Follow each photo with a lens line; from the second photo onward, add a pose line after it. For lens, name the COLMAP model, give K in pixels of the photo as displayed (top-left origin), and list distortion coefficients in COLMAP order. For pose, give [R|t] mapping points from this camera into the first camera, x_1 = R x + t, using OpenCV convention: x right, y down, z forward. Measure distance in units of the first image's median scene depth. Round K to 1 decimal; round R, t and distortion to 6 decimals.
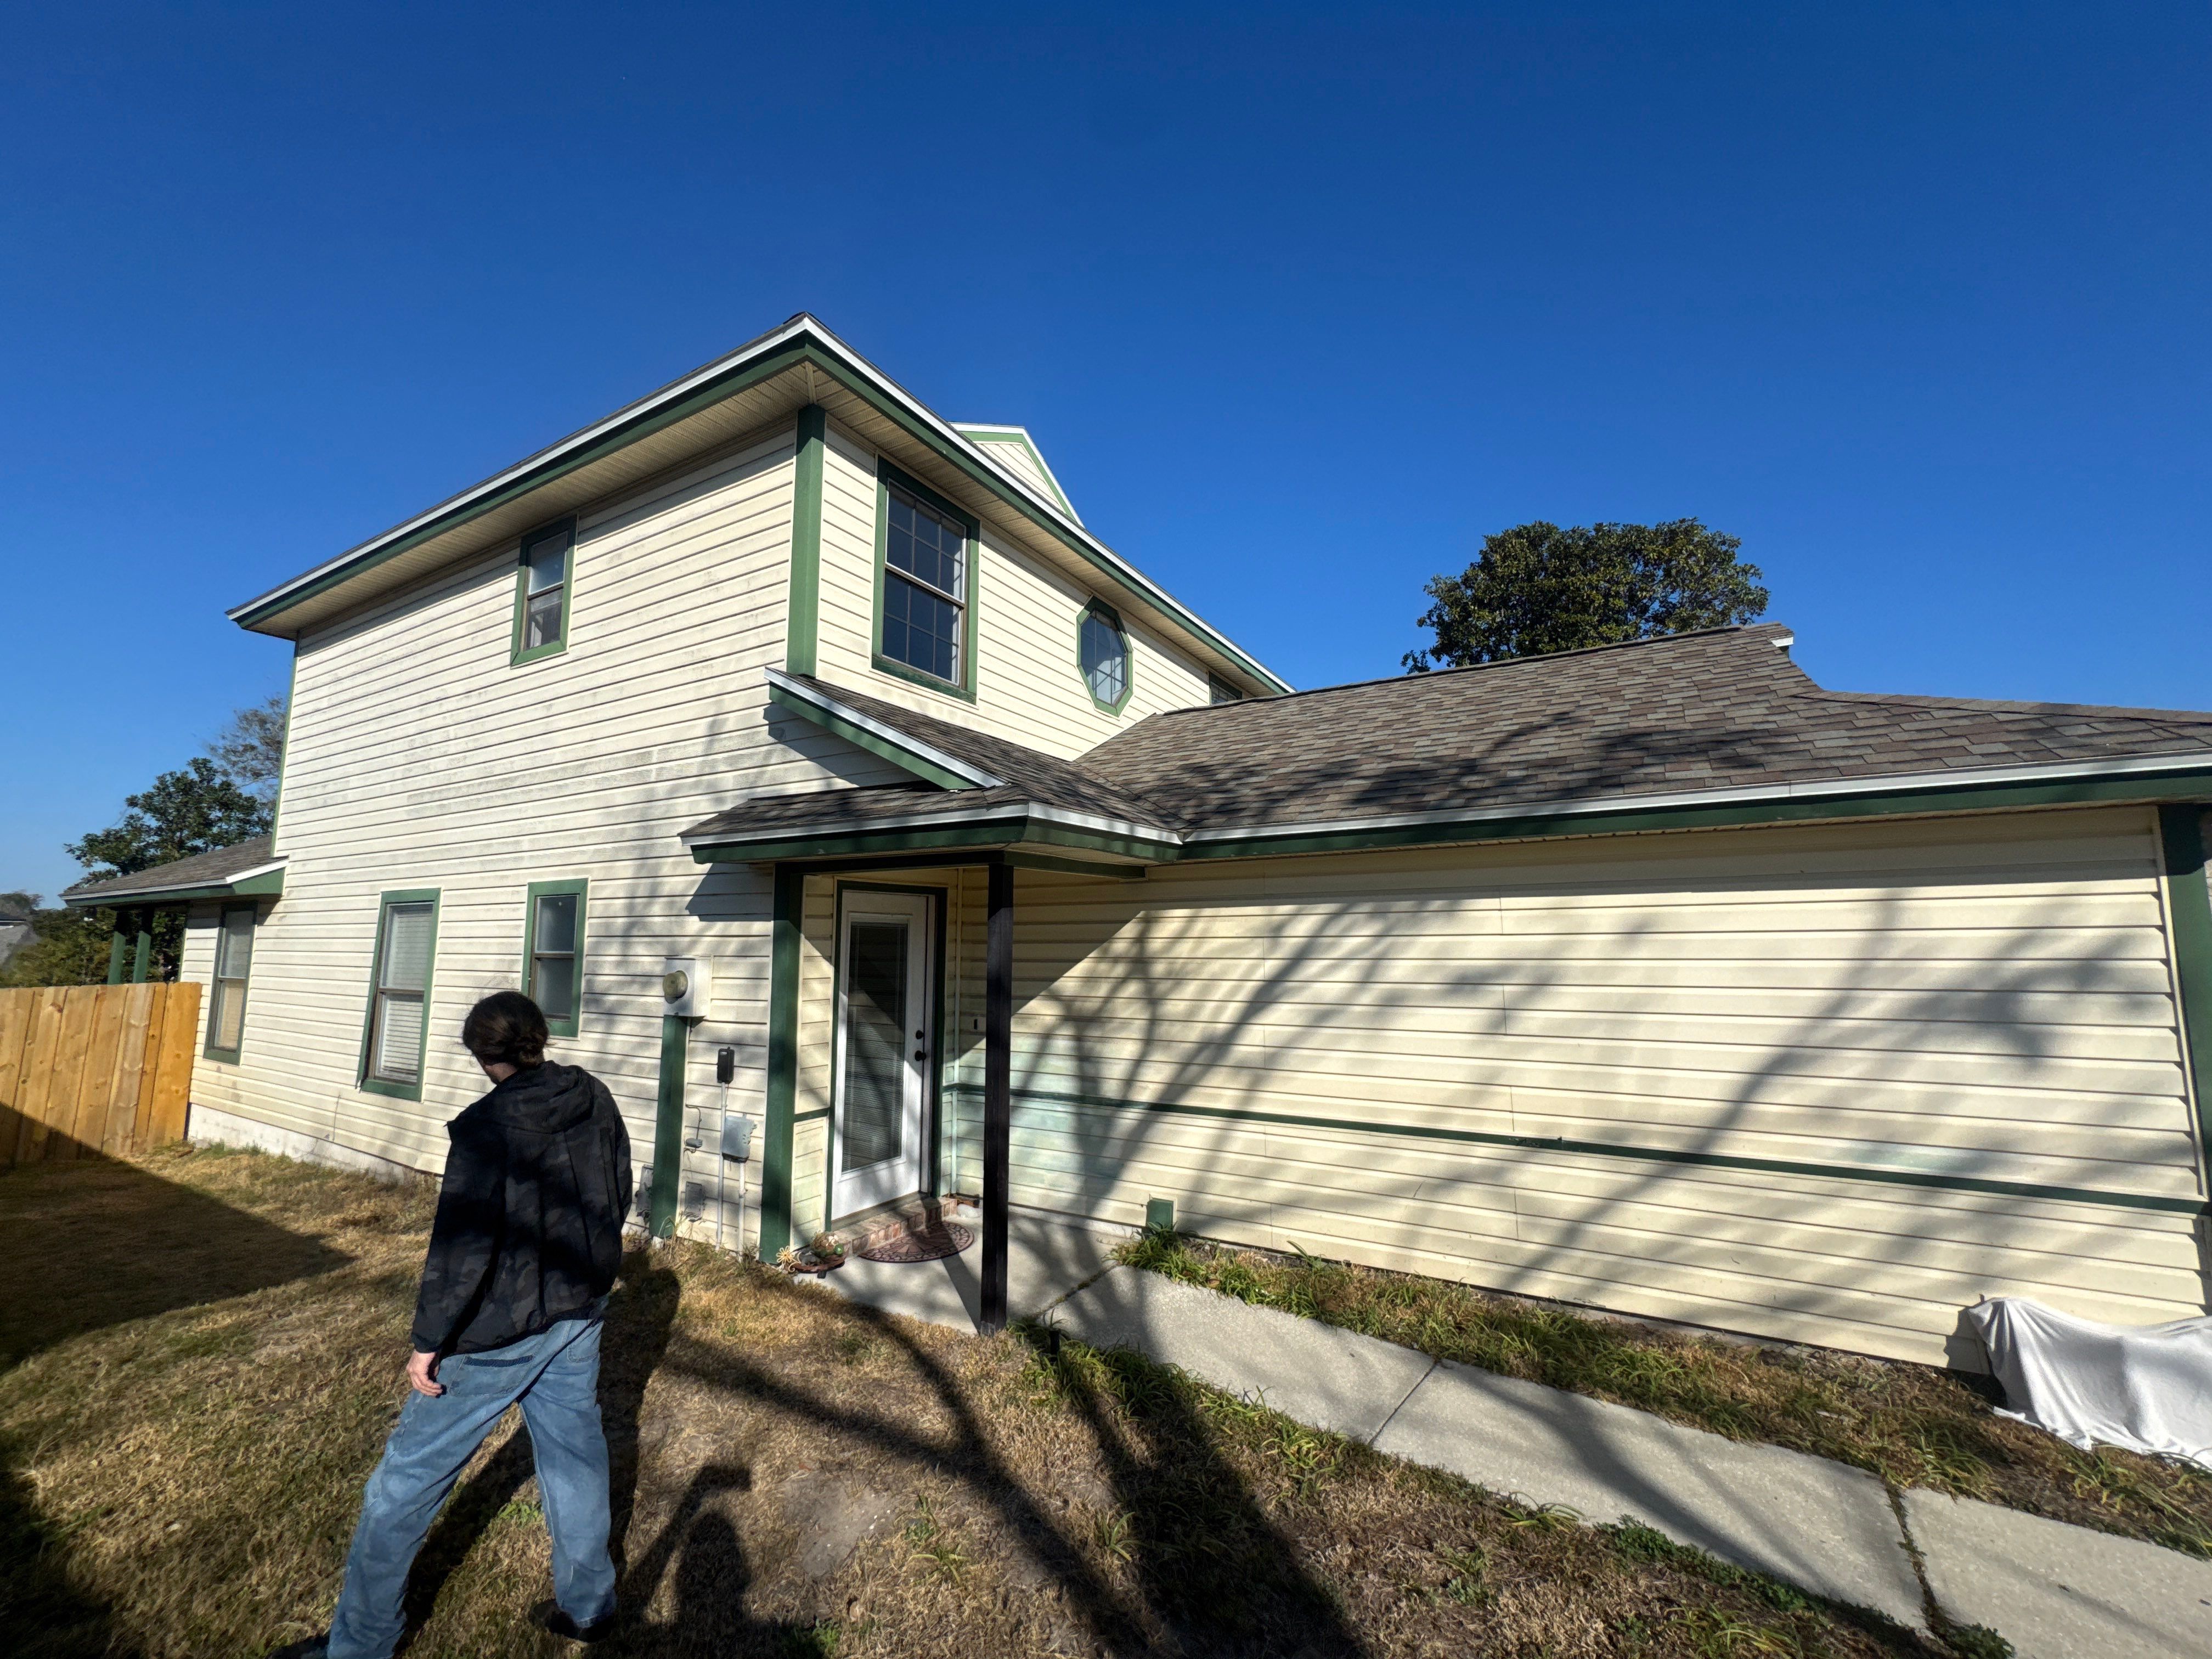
lens RADIAL K [[891.2, 0, 1100.7], [0, 891.2, 827.6], [0, 0, 1]] dist [-0.000801, 0.000028]
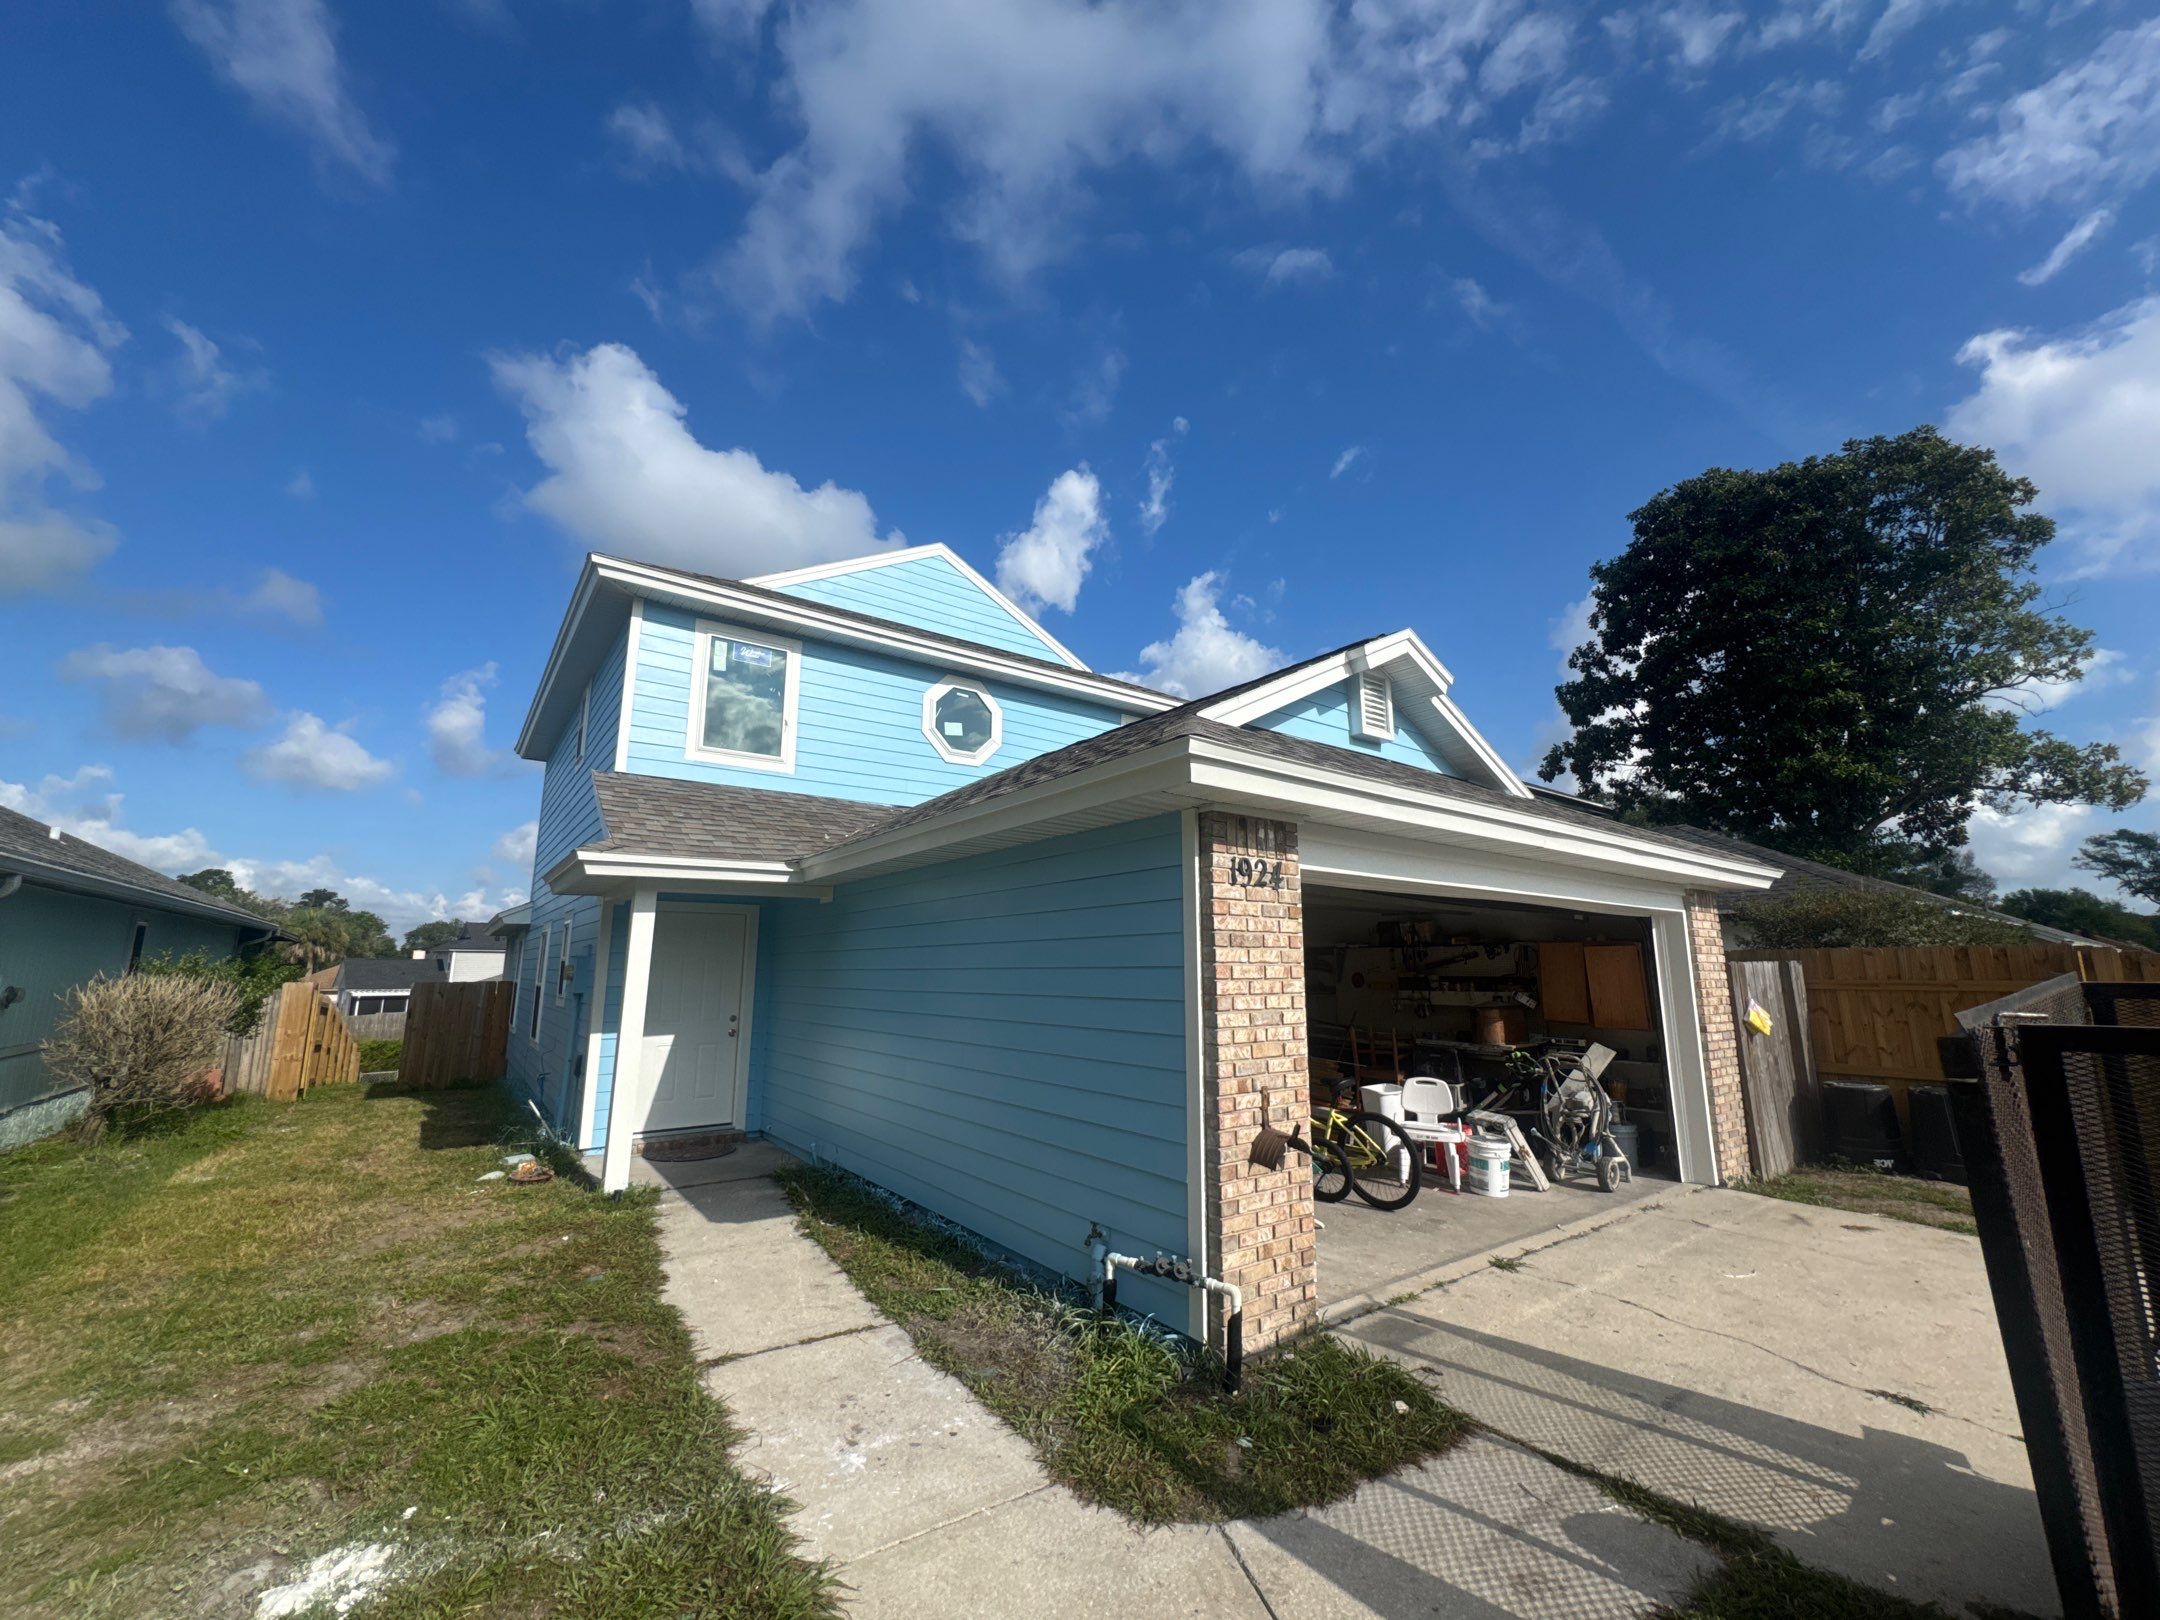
lens RADIAL K [[856.9, 0, 1080.0], [0, 856.9, 810.0], [0, 0, 1]] dist [-0.015008, 0.003994]
pose [[0.924615, -0.069211, -0.374561, 0.859251], [0.047299, 0.996605, -0.067393, 0.030263], [0.377954, 0.044596, 0.924750, -0.061042]]
